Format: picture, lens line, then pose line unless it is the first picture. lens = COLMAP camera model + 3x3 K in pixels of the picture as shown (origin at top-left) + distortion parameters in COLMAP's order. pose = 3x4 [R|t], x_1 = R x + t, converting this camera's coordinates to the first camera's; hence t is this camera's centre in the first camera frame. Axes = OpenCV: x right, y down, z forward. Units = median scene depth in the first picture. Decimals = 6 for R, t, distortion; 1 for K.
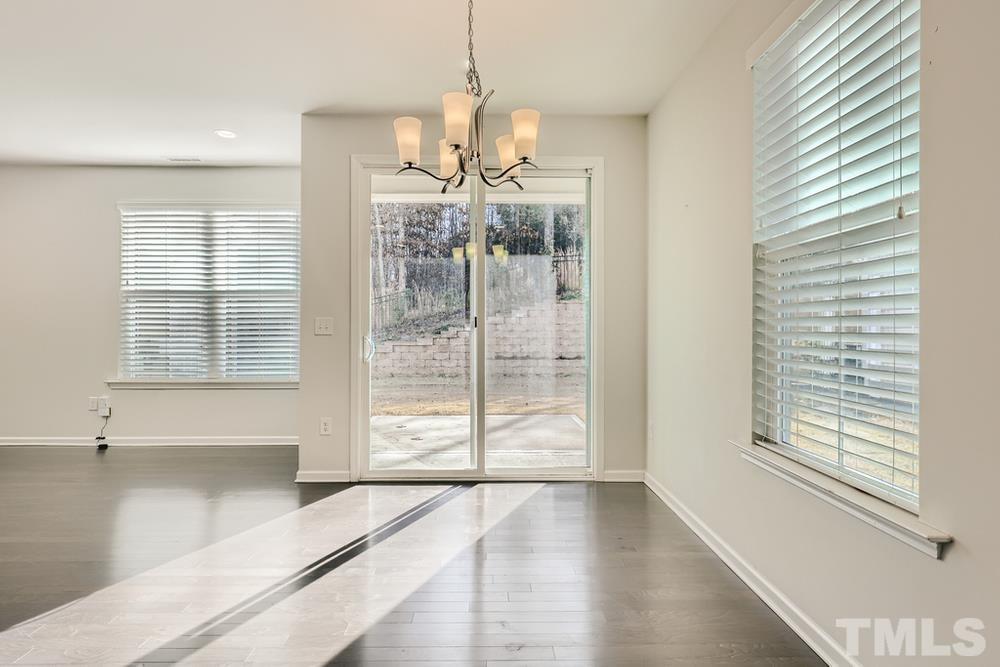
lens RADIAL K [[508.8, 0, 499.0], [0, 508.8, 325.3], [0, 0, 1]] dist [-0.000045, 0.000277]
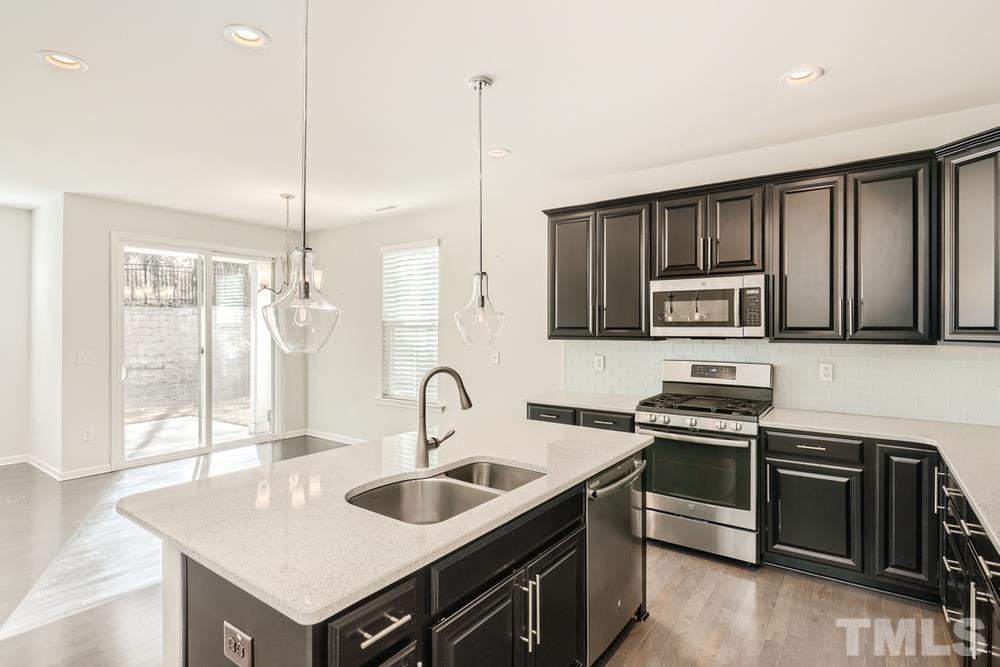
lens RADIAL K [[508.8, 0, 499.0], [0, 508.8, 325.3], [0, 0, 1]] dist [-0.000045, 0.000277]
pose [[0.605806, 0.000604, 0.795612, -0.569557], [-0.001008, 0.999999, 0.000009, -0.063522], [-0.795612, -0.000808, 0.605806, -0.494980]]
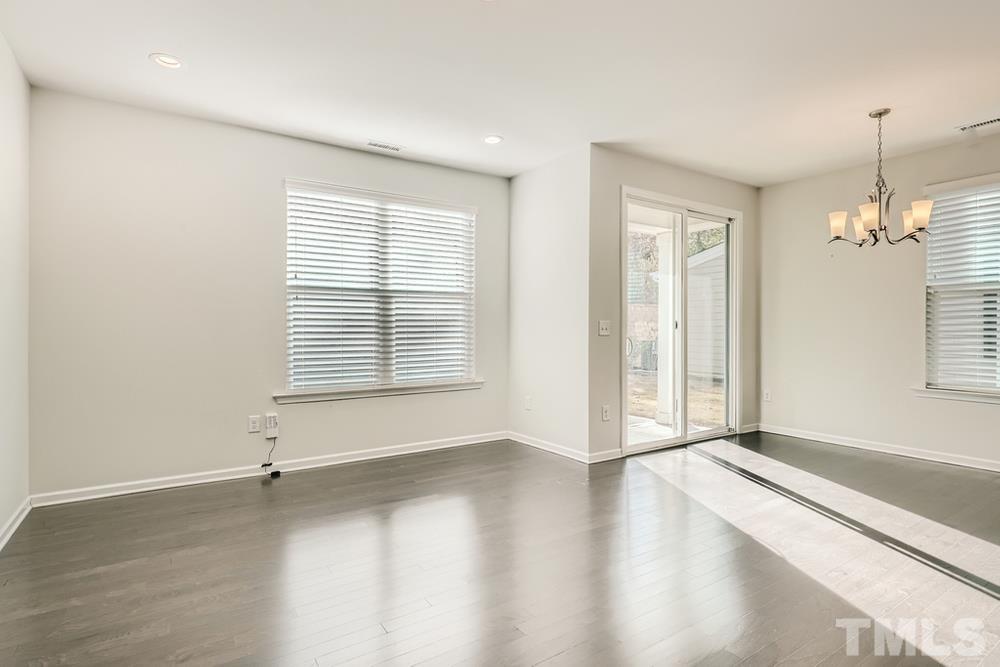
lens RADIAL K [[508.8, 0, 499.0], [0, 508.8, 325.3], [0, 0, 1]] dist [-0.000045, 0.000277]
pose [[0.840819, 0.001216, 0.541315, -0.905673], [-0.000684, 0.999999, -0.001184, -0.001868], [-0.541316, 0.000625, 0.840819, 0.111154]]
